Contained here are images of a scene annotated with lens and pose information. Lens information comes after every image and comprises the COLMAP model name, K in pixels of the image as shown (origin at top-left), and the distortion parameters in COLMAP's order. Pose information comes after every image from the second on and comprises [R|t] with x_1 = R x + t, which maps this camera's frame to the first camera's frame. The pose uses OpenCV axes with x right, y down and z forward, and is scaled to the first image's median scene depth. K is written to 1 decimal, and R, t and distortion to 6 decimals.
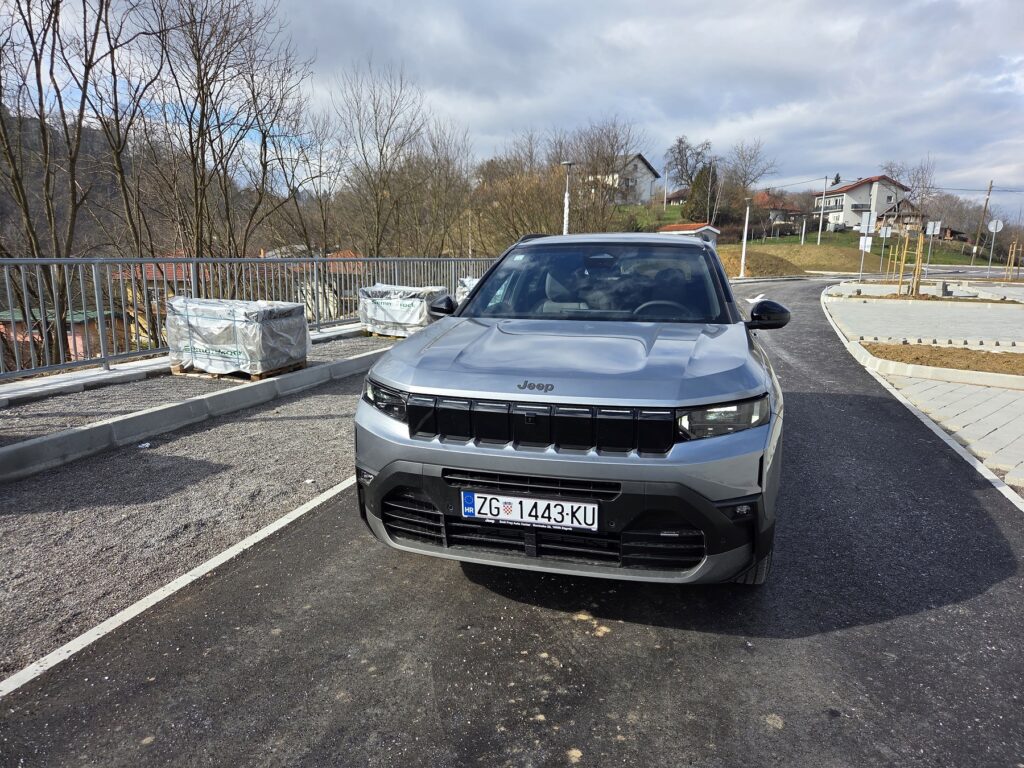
lens RADIAL K [[704.1, 0, 514.4], [0, 704.1, 380.1], [0, 0, 1]] dist [0.086806, -0.092337]
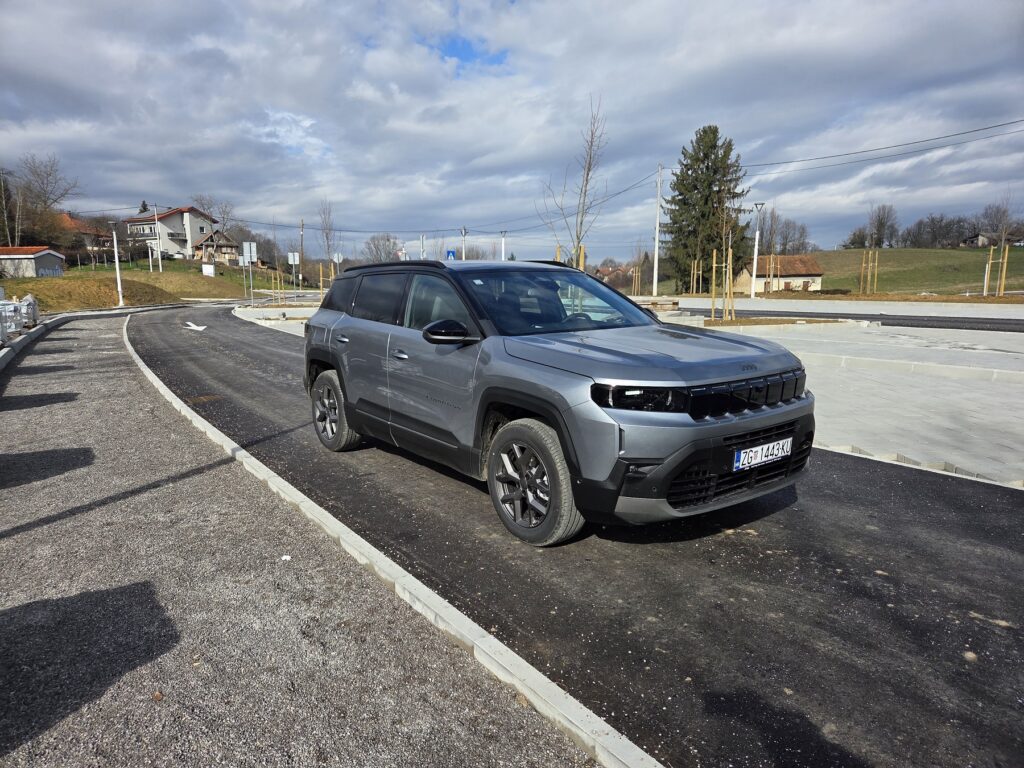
lens RADIAL K [[704.1, 0, 514.4], [0, 704.1, 380.1], [0, 0, 1]] dist [0.086806, -0.092337]
pose [[0.595094, -0.124295, 0.793986, -0.630855], [0.154070, 0.987287, 0.039079, -0.042818], [-0.788750, 0.099074, 0.606678, 0.229159]]
